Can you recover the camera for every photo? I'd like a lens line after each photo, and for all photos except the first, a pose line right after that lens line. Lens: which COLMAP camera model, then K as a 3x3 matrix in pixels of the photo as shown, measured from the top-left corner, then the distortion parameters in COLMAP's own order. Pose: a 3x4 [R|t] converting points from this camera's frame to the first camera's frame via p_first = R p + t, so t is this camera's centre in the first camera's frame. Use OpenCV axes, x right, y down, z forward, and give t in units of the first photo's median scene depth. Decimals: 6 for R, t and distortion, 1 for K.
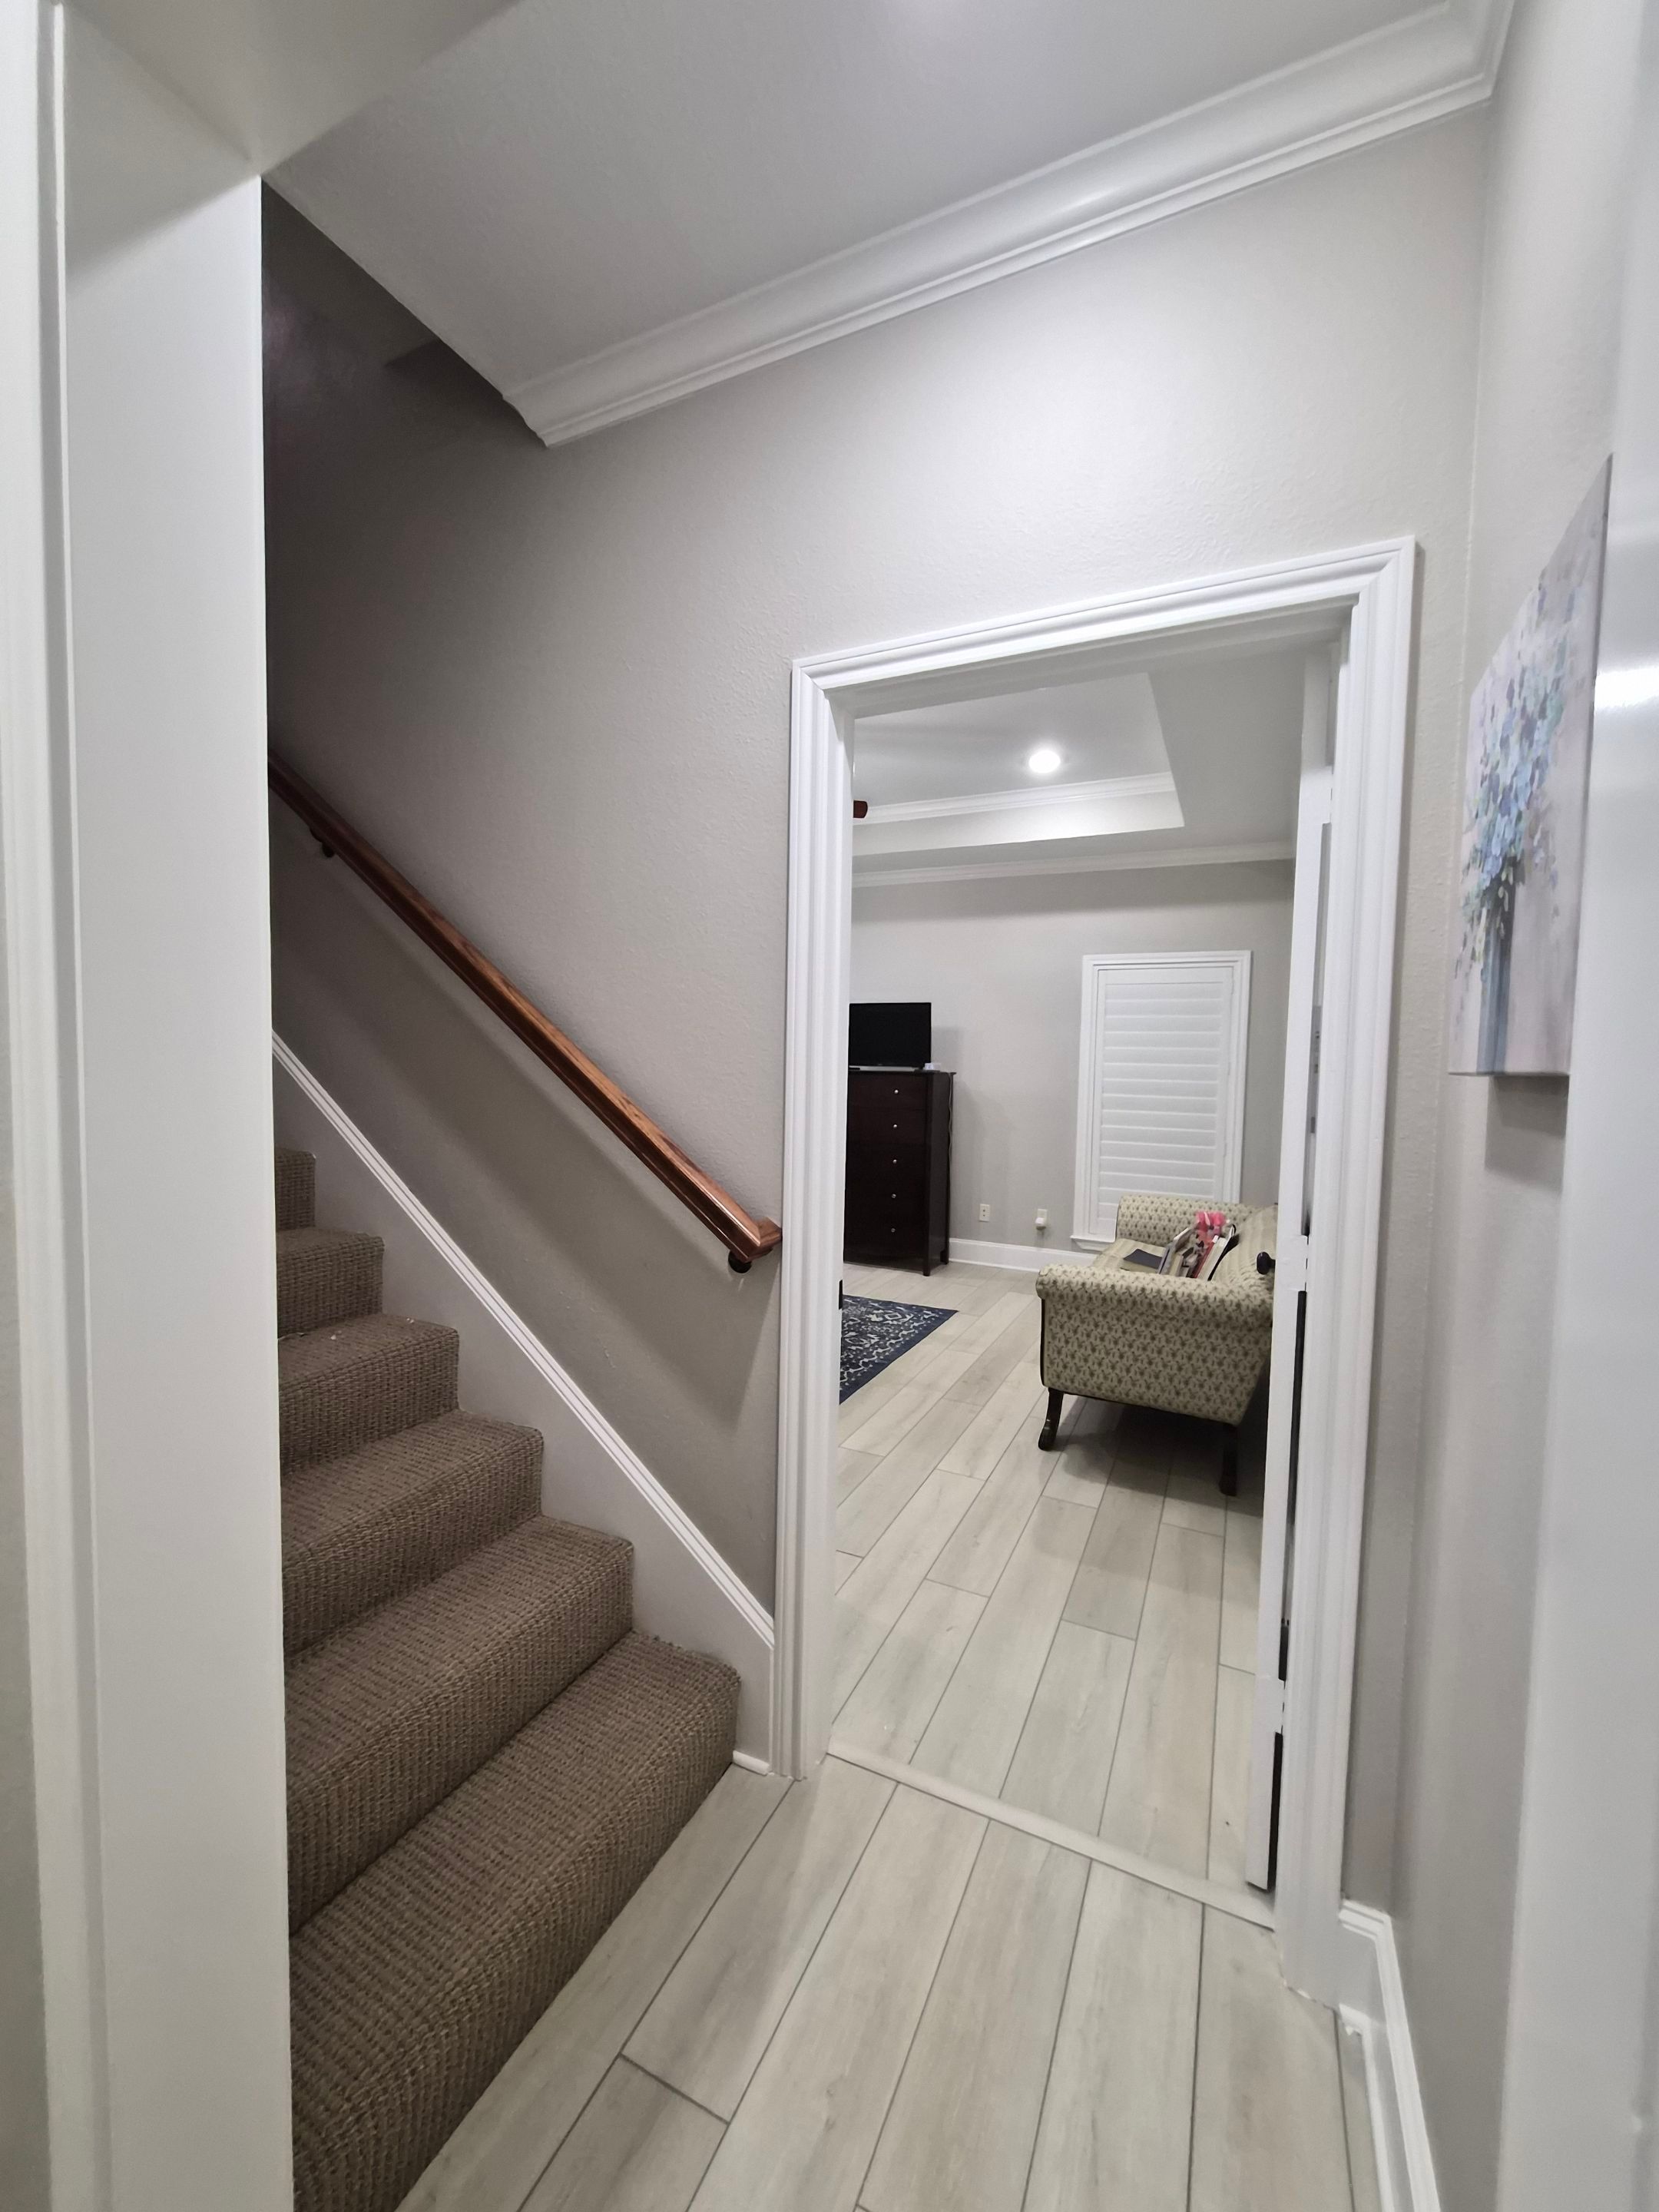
lens RADIAL K [[872.7, 0, 832.5], [0, 872.7, 1134.9], [0, 0, 1]] dist [0.001402, -0.000137]
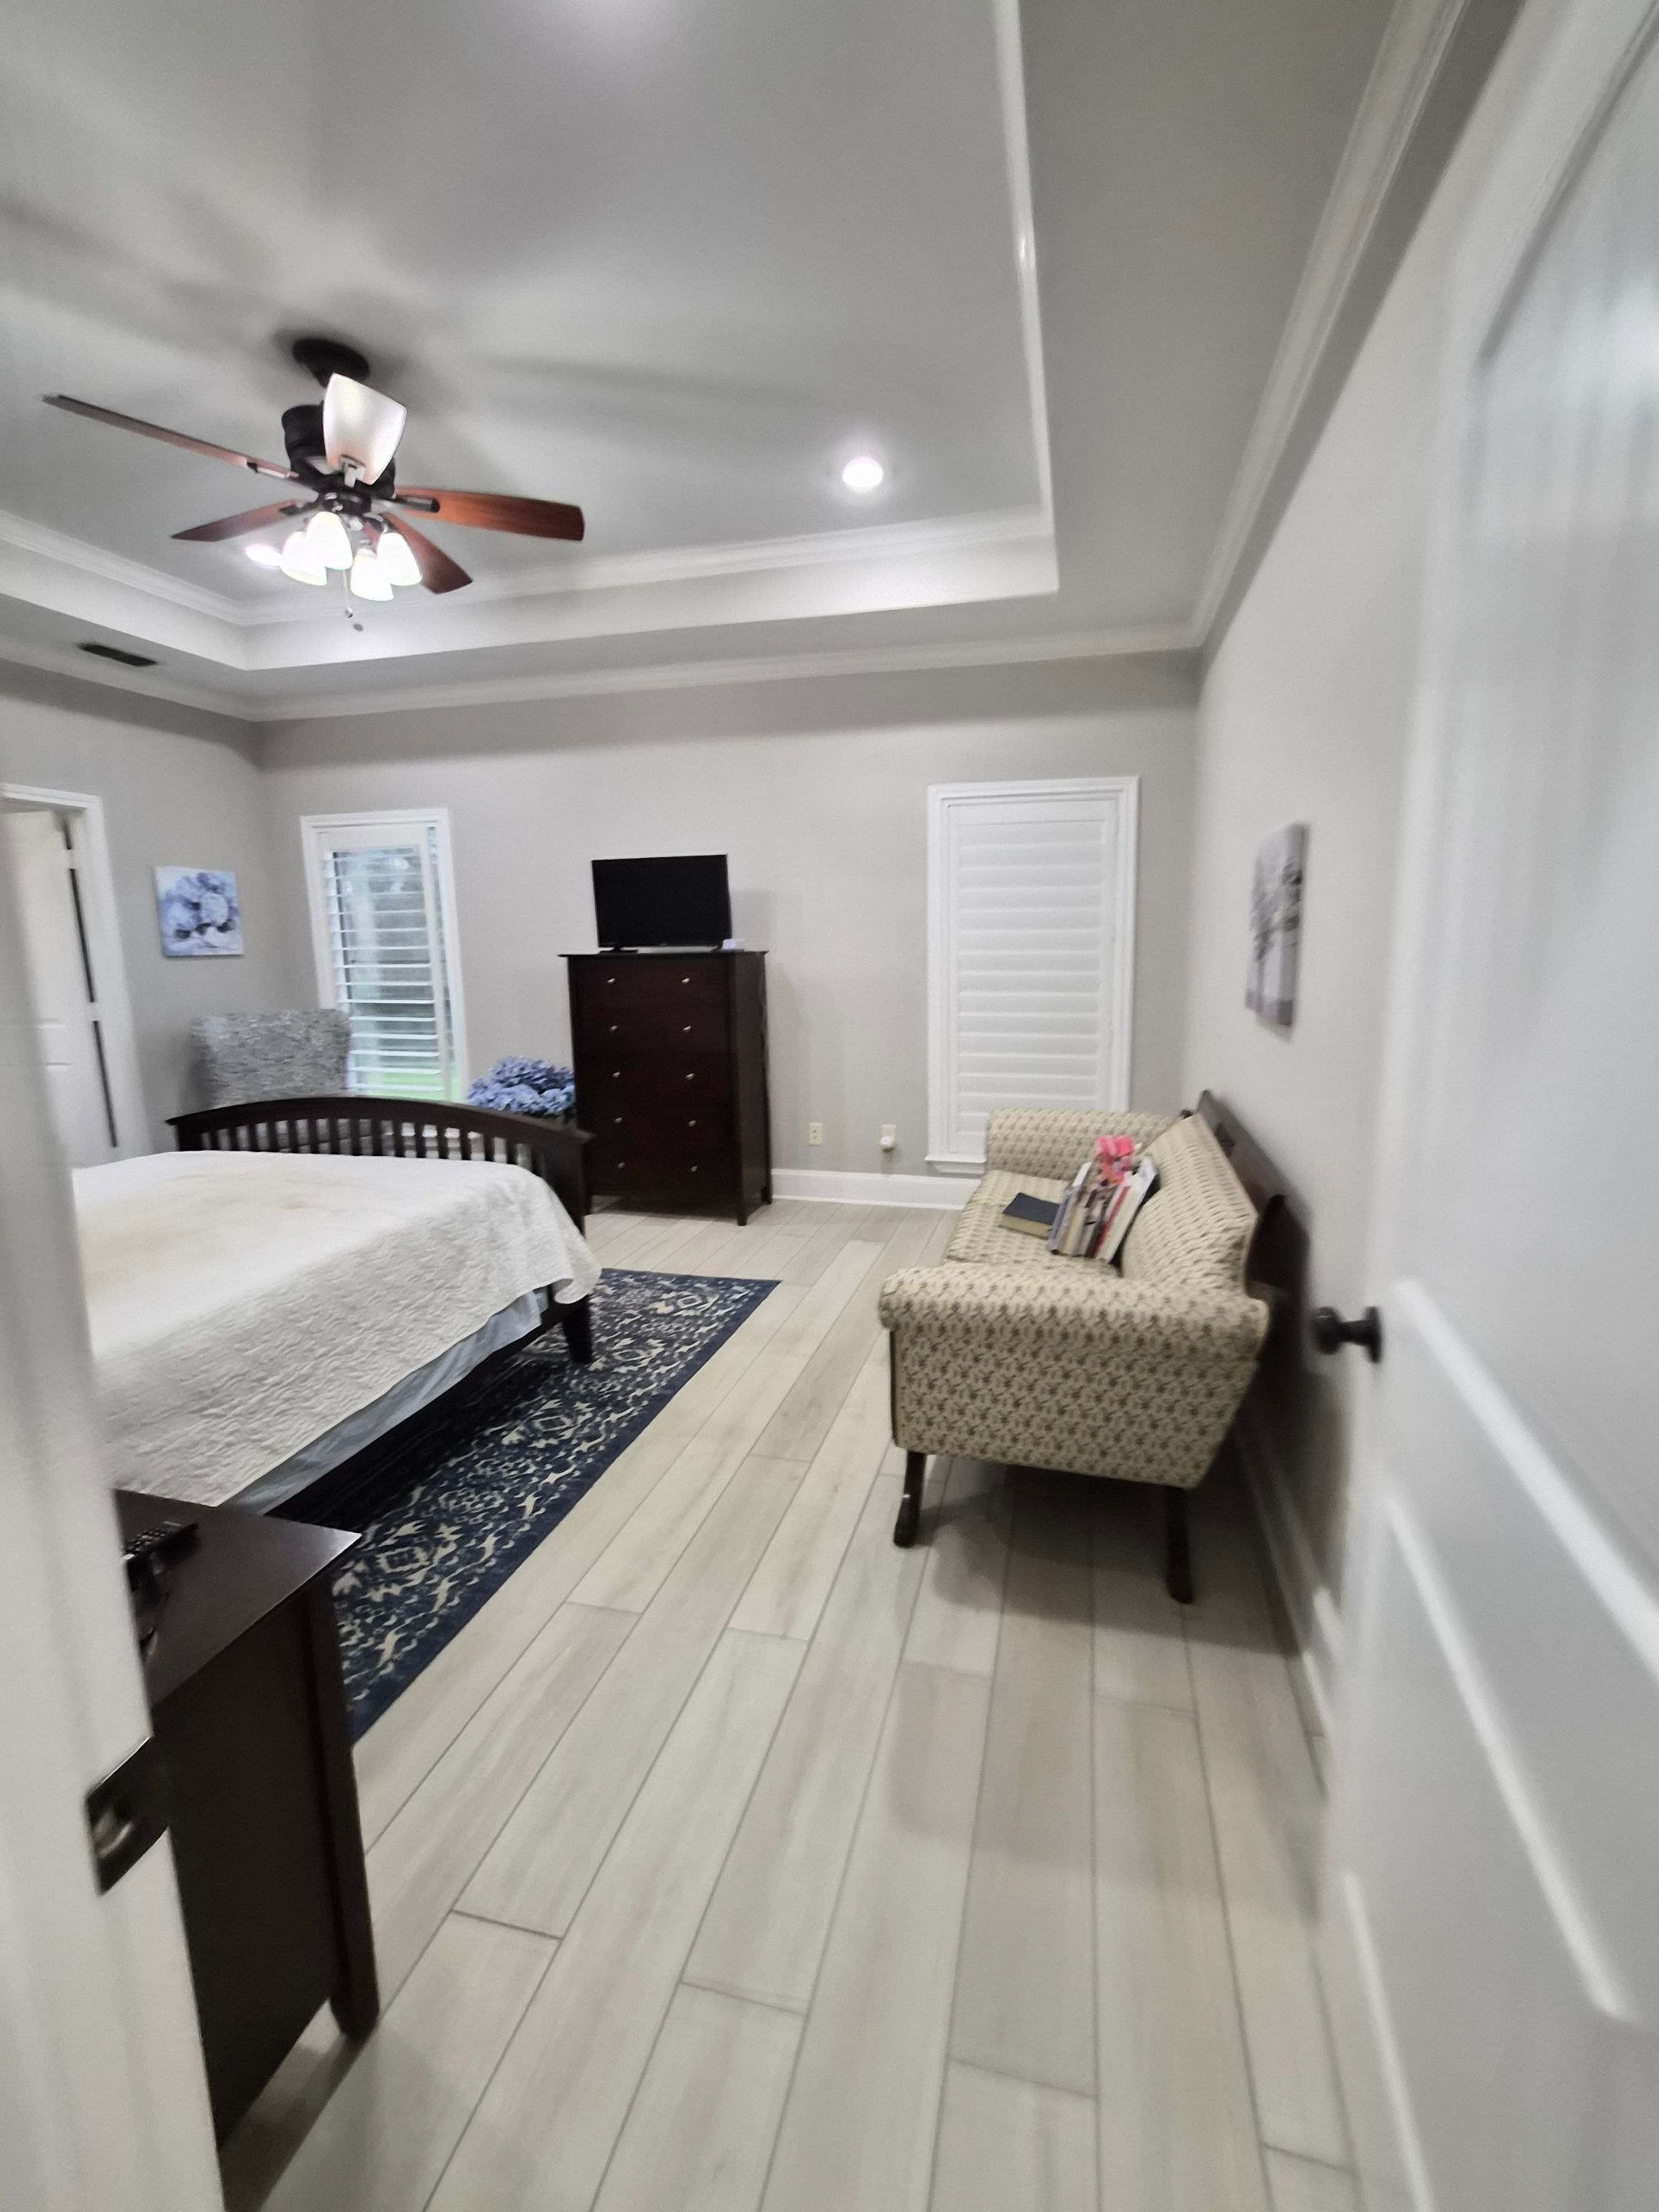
lens RADIAL K [[916.1, 0, 829.5], [0, 916.1, 1106.0], [0, 0, 1]] dist [0.000049, 0.000057]
pose [[0.984312, -0.064752, 0.164128, 0.081001], [0.048586, 0.993733, 0.100663, -0.023272], [-0.169618, -0.091110, 0.981289, 0.306699]]
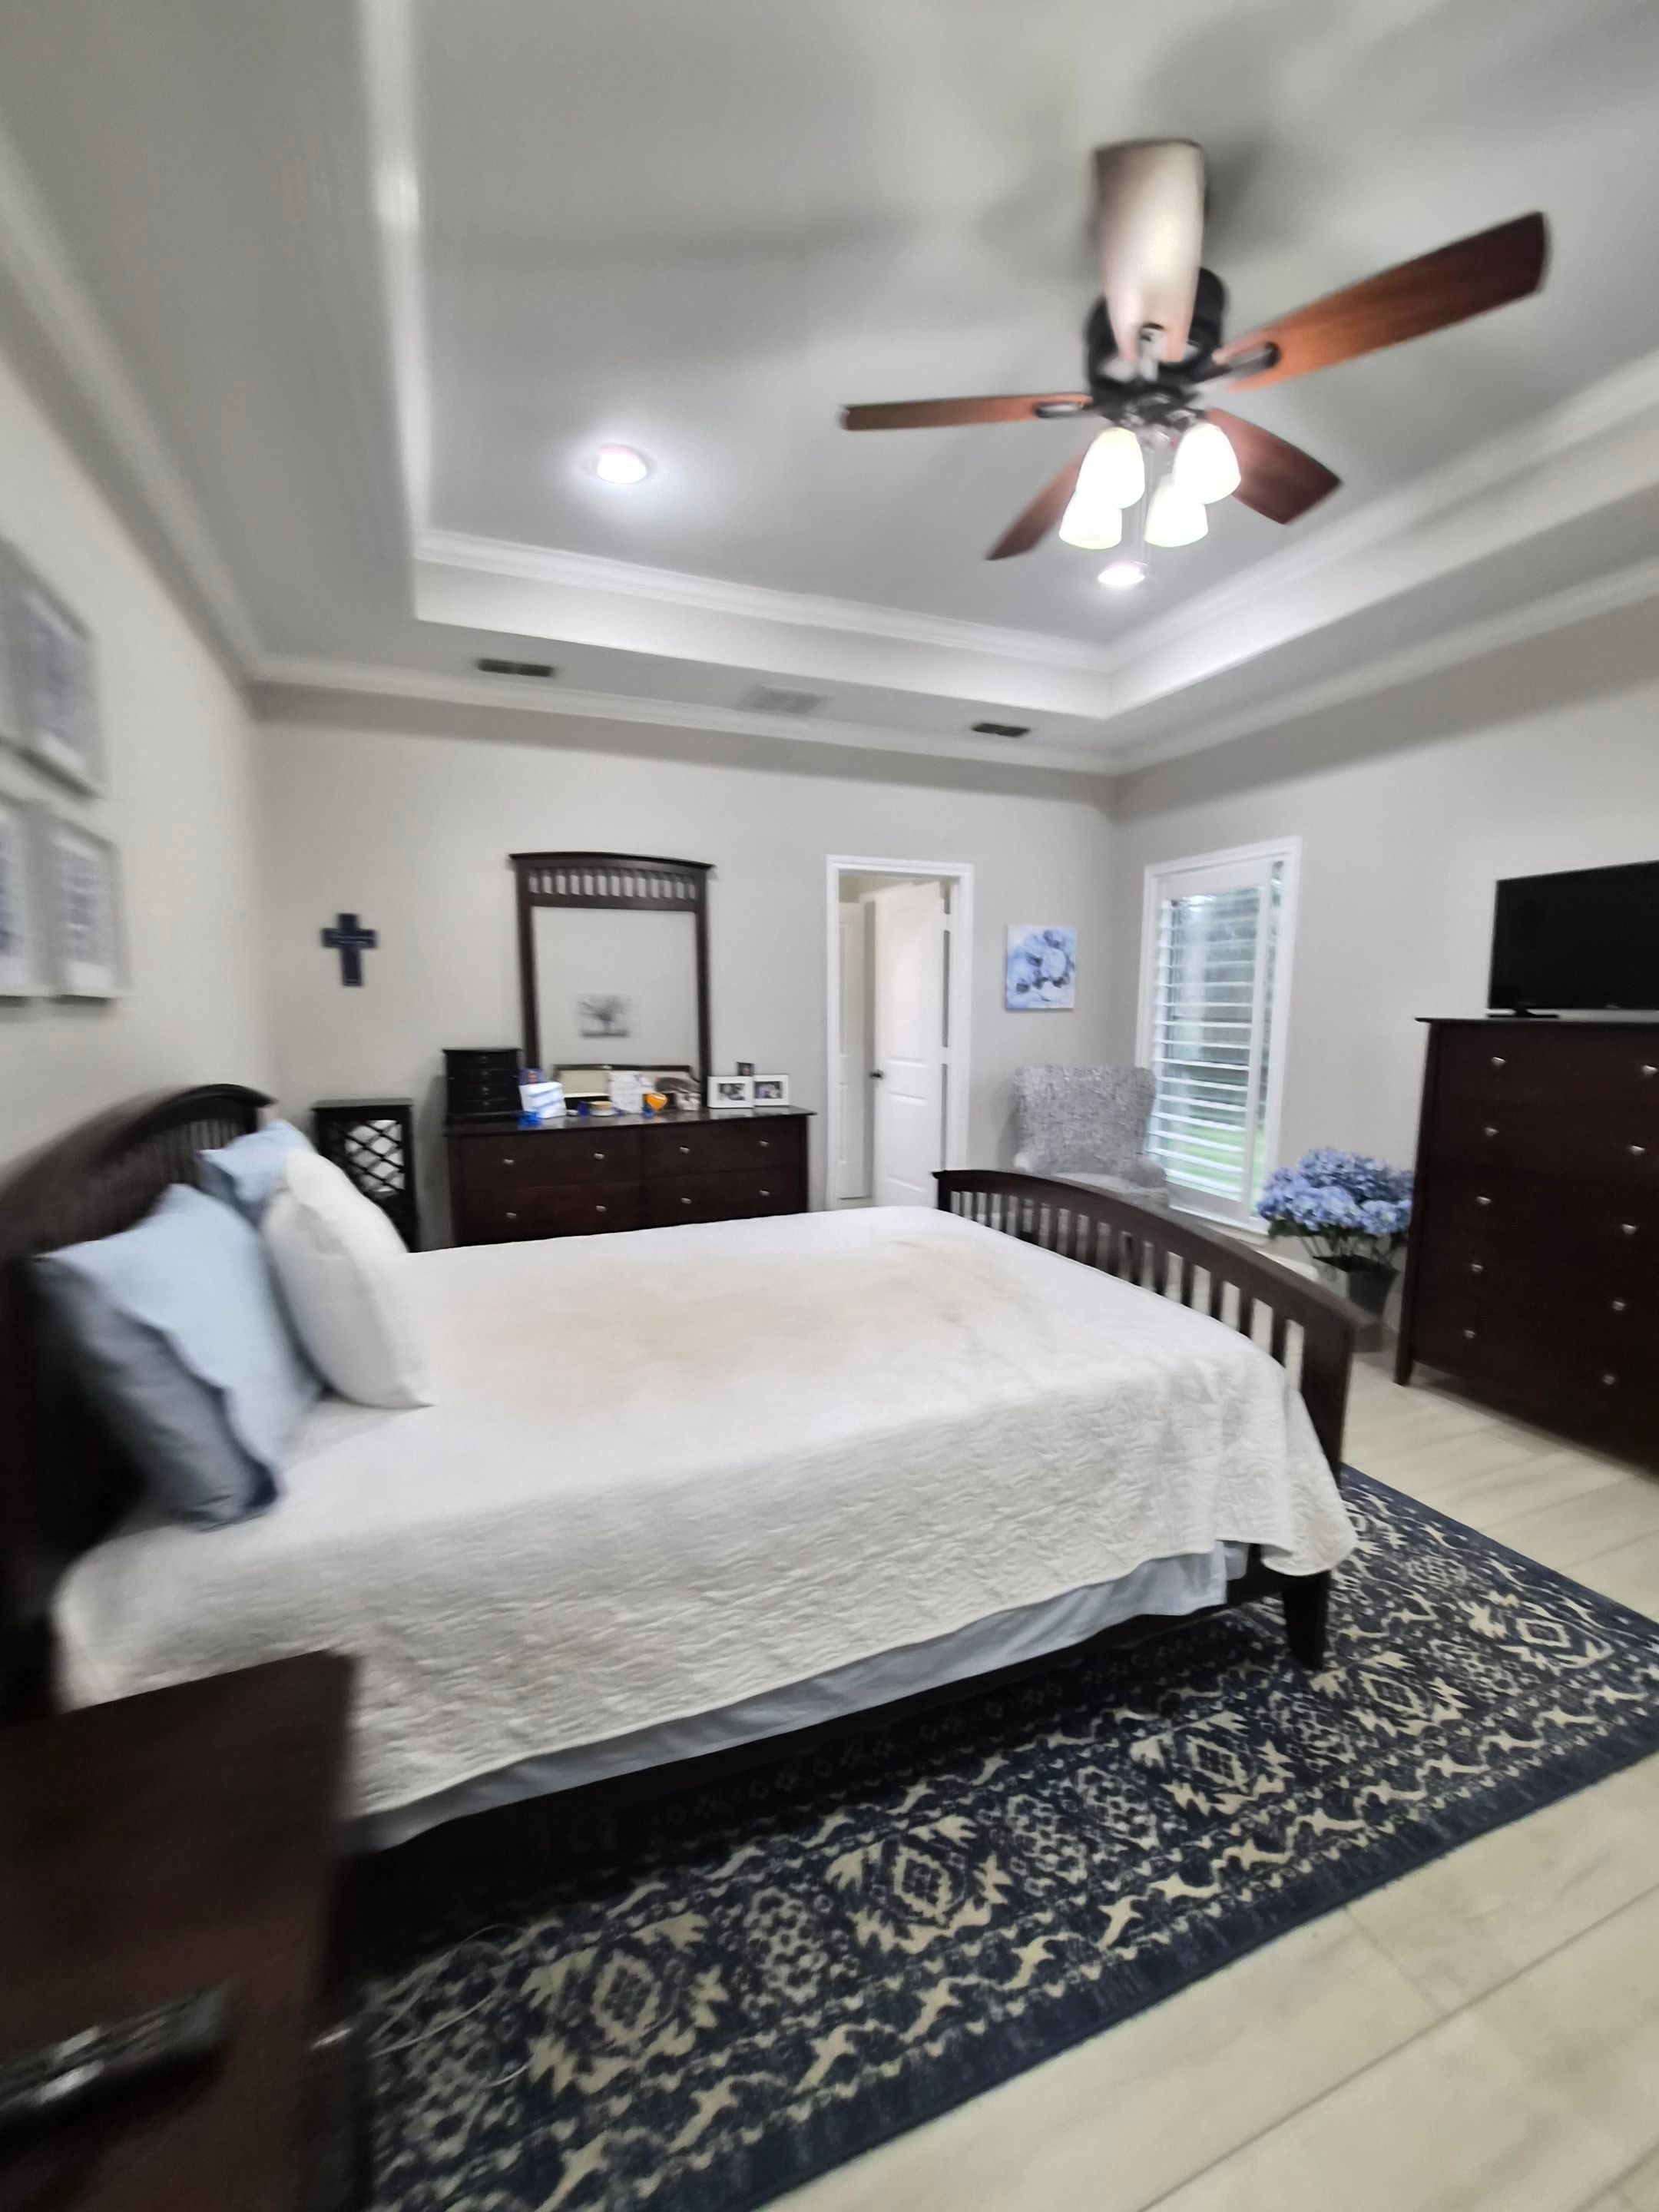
lens RADIAL K [[872.7, 0, 832.5], [0, 872.7, 1134.9], [0, 0, 1]] dist [0.001402, -0.000137]
pose [[0.734994, 0.081057, -0.673212, 0.094912], [-0.037670, 0.996177, 0.078817, -0.049348], [0.677027, -0.032570, 0.735237, 0.565276]]
